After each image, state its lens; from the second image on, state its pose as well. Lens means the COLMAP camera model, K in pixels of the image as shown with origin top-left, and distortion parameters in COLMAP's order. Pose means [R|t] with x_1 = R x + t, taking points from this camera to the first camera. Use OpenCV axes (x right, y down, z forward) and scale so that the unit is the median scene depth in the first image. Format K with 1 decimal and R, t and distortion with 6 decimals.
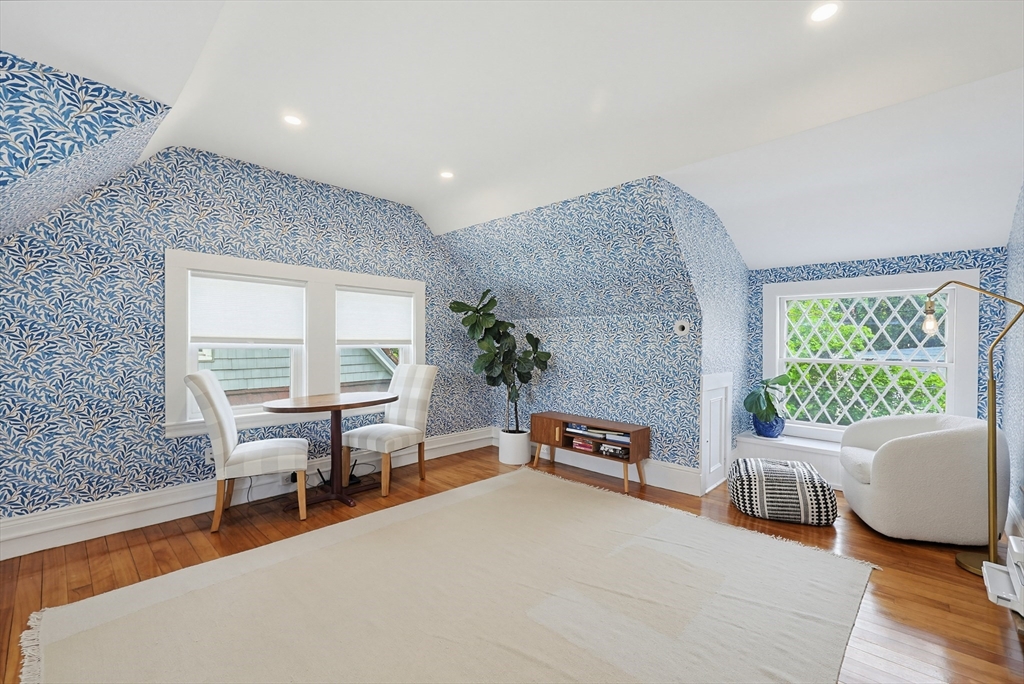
lens RADIAL K [[437.2, 0, 533.5], [0, 437.2, 340.3], [0, 0, 1]] dist [0.000570, 0.000036]
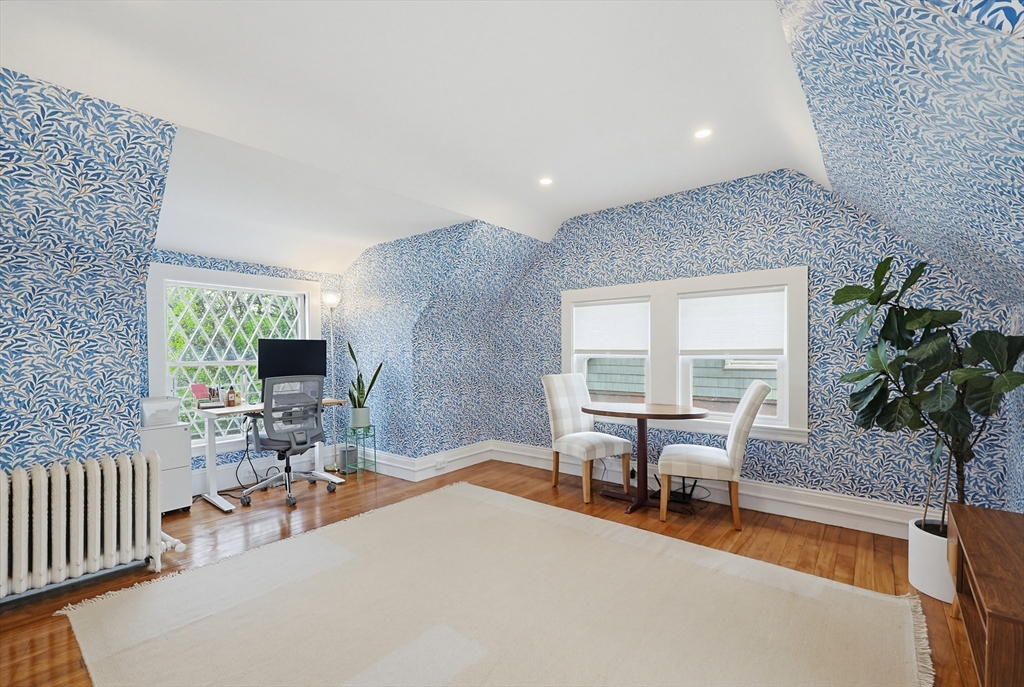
lens RADIAL K [[447.0, 0, 514.3], [0, 447.0, 351.0], [0, 0, 1]] dist [0.000388, -0.000157]
pose [[0.038423, -0.010714, -0.999204, 0.580187], [0.010143, 0.999895, -0.010332, 0.008065], [0.999210, -0.009738, 0.038528, 0.651303]]
